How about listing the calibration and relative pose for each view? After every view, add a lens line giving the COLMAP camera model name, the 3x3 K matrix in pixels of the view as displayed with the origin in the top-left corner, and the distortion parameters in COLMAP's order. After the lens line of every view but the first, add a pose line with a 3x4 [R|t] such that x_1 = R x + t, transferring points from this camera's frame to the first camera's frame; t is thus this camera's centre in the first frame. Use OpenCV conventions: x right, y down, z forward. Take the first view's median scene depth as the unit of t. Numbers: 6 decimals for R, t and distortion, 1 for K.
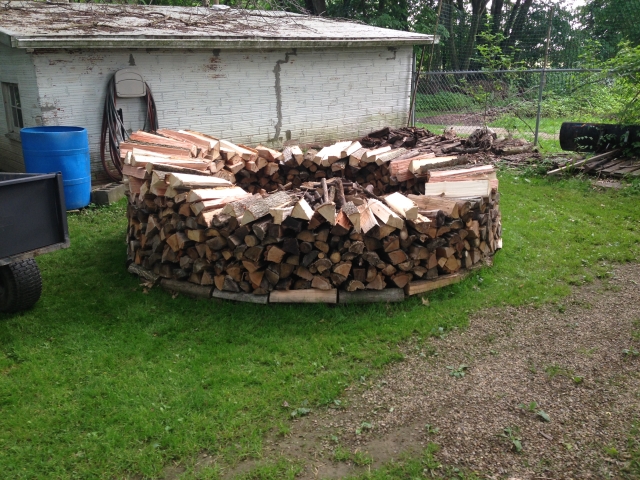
lens RADIAL K [[591.0, 0, 320.0], [0, 591.0, 240.0], [0, 0, 1]] dist [0.144956, -0.273835]
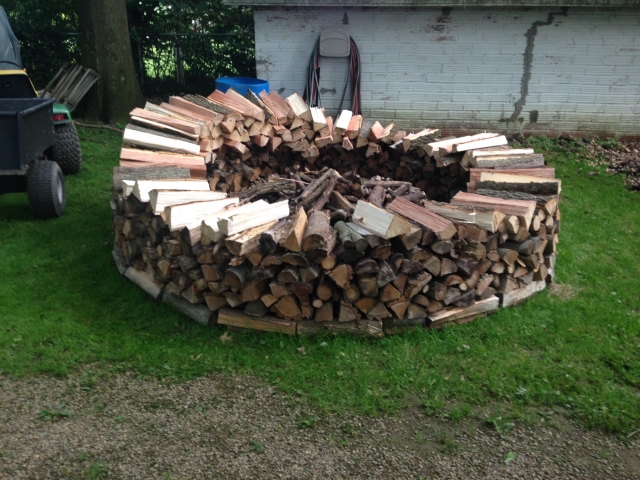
lens RADIAL K [[591.0, 0, 320.0], [0, 591.0, 240.0], [0, 0, 1]] dist [0.144956, -0.273835]
pose [[0.669723, 0.282354, -0.686839, 0.446322], [-0.234355, 0.957993, 0.165308, -0.106050], [0.704662, 0.050254, 0.707761, 0.297929]]
